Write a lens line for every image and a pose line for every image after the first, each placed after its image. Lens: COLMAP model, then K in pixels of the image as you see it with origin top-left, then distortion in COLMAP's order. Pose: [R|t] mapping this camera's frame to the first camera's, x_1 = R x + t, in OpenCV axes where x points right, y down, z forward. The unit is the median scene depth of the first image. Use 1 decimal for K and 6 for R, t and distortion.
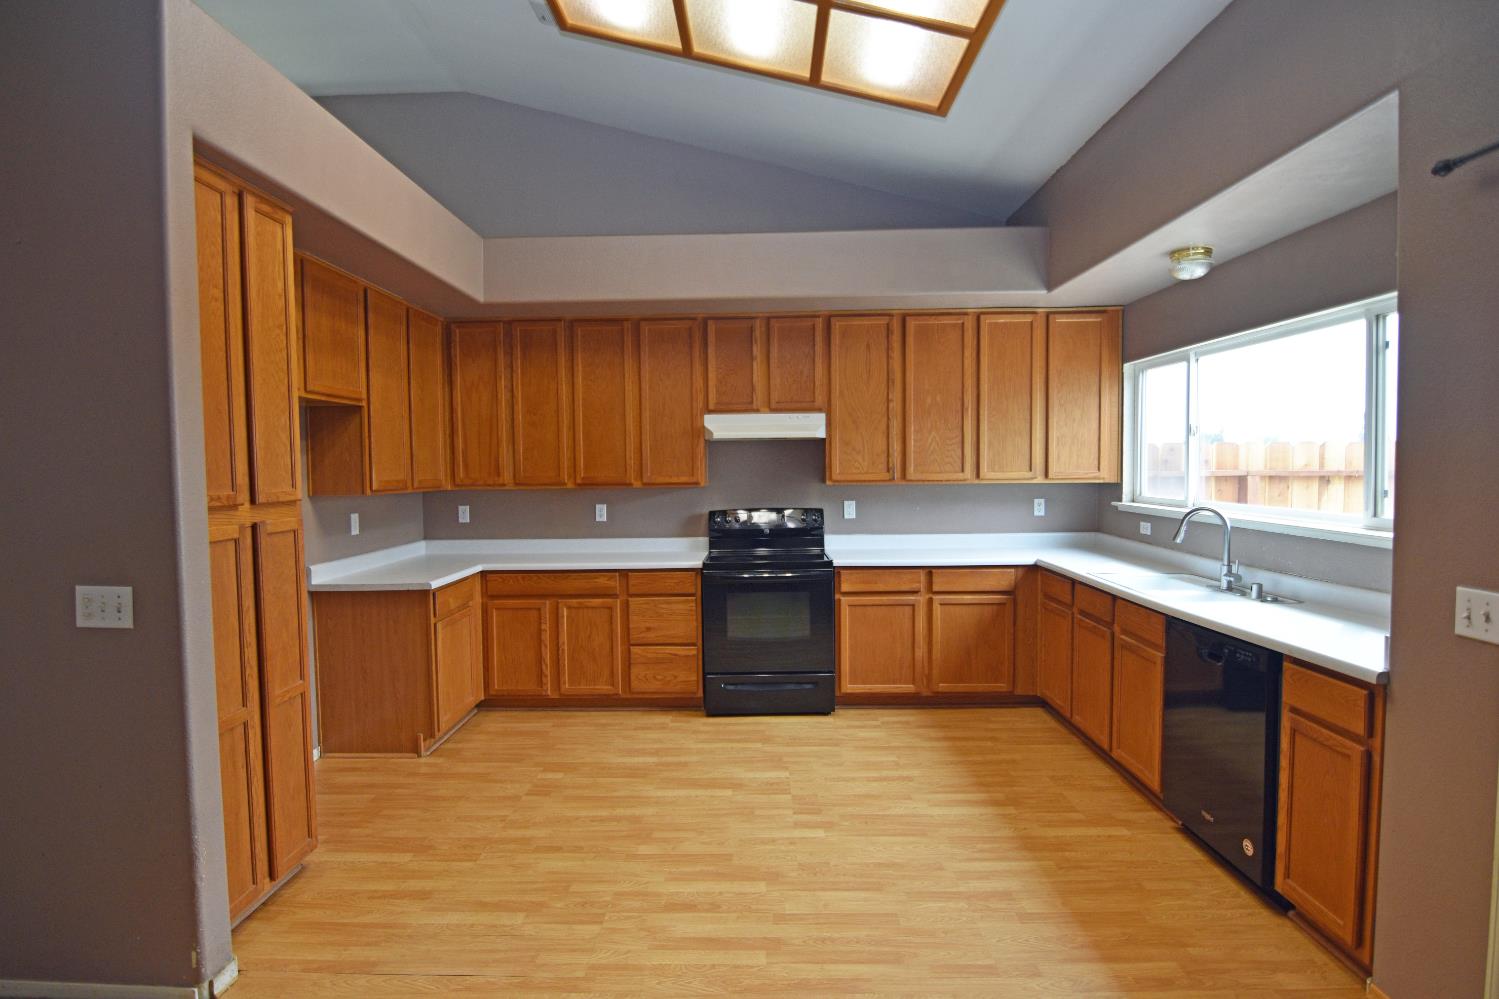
lens RADIAL K [[754.1, 0, 745.0], [0, 754.1, 498.8], [0, 0, 1]] dist [-0.014804, -0.001080]
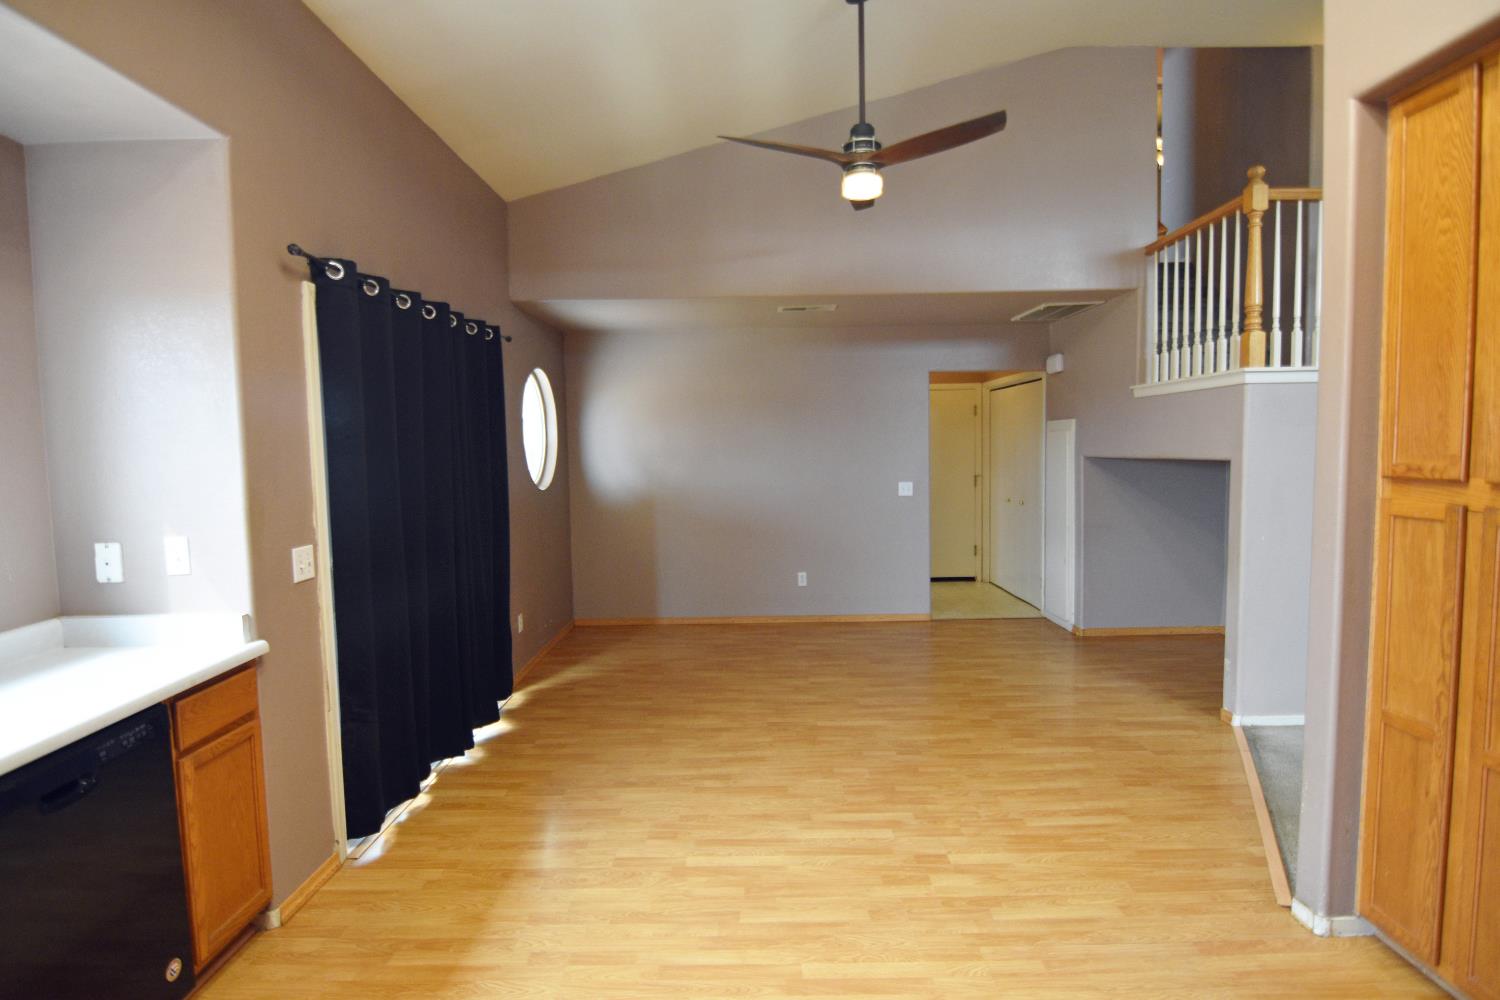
lens RADIAL K [[750.9, 0, 746.6], [0, 750.9, 501.2], [0, 0, 1]] dist [-0.020809, 0.000018]
pose [[-0.999502, 0.029967, -0.009934, 0.045413], [0.028583, 0.992563, 0.118326, -0.044812], [0.013406, 0.117983, -0.992925, 0.948177]]
